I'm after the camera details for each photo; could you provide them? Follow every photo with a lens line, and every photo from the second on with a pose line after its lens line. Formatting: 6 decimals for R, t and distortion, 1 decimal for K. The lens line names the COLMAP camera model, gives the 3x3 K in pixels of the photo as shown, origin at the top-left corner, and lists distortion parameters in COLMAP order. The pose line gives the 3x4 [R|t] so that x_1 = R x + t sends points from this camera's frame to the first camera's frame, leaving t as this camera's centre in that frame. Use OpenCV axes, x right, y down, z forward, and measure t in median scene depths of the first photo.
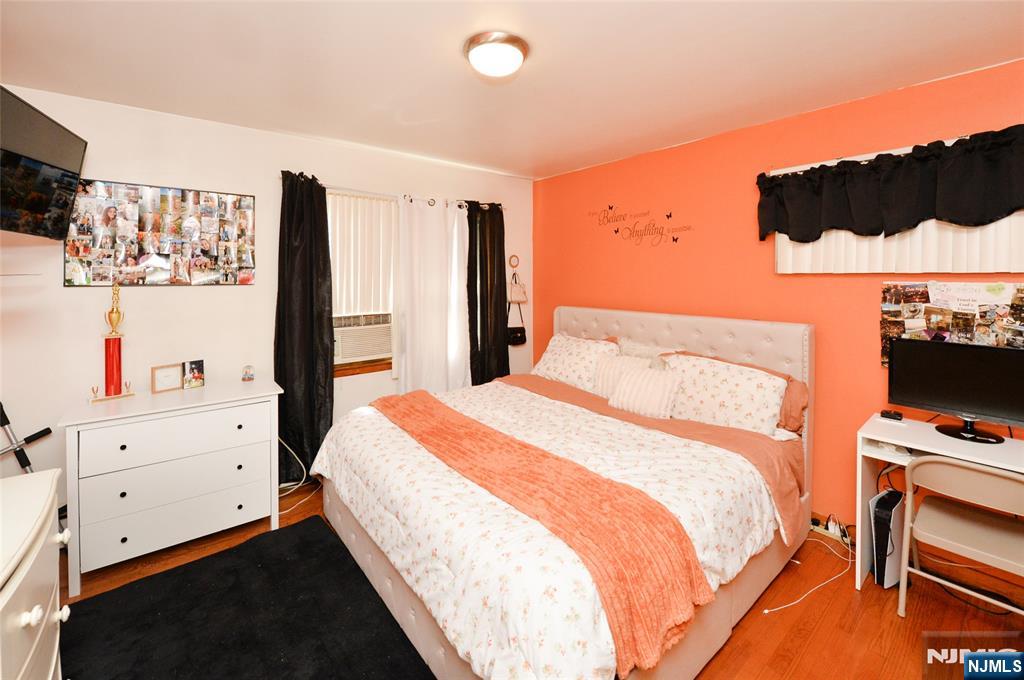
lens RADIAL K [[417.5, 0, 509.5], [0, 417.5, 321.2], [0, 0, 1]] dist [-0.000755, -0.000063]
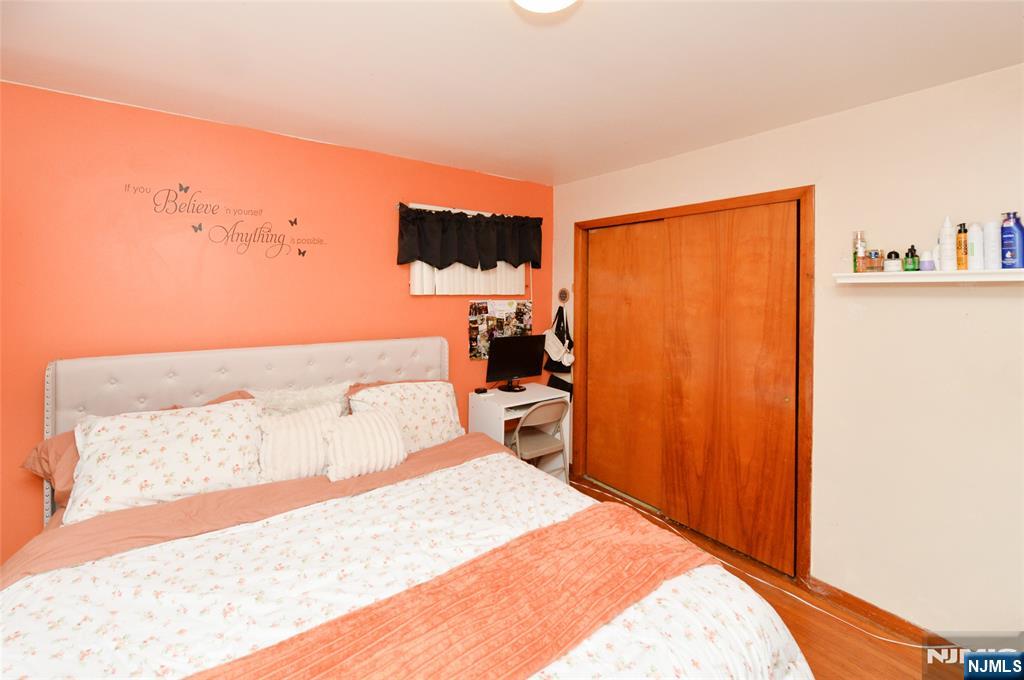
lens RADIAL K [[416.2, 0, 510.6], [0, 416.2, 303.8], [0, 0, 1]] dist [-0.000843, -0.000076]
pose [[0.085341, -0.013632, 0.996259, -0.529041], [0.115092, 0.993348, 0.003733, -0.074429], [-0.989682, 0.114343, 0.086343, 0.758239]]
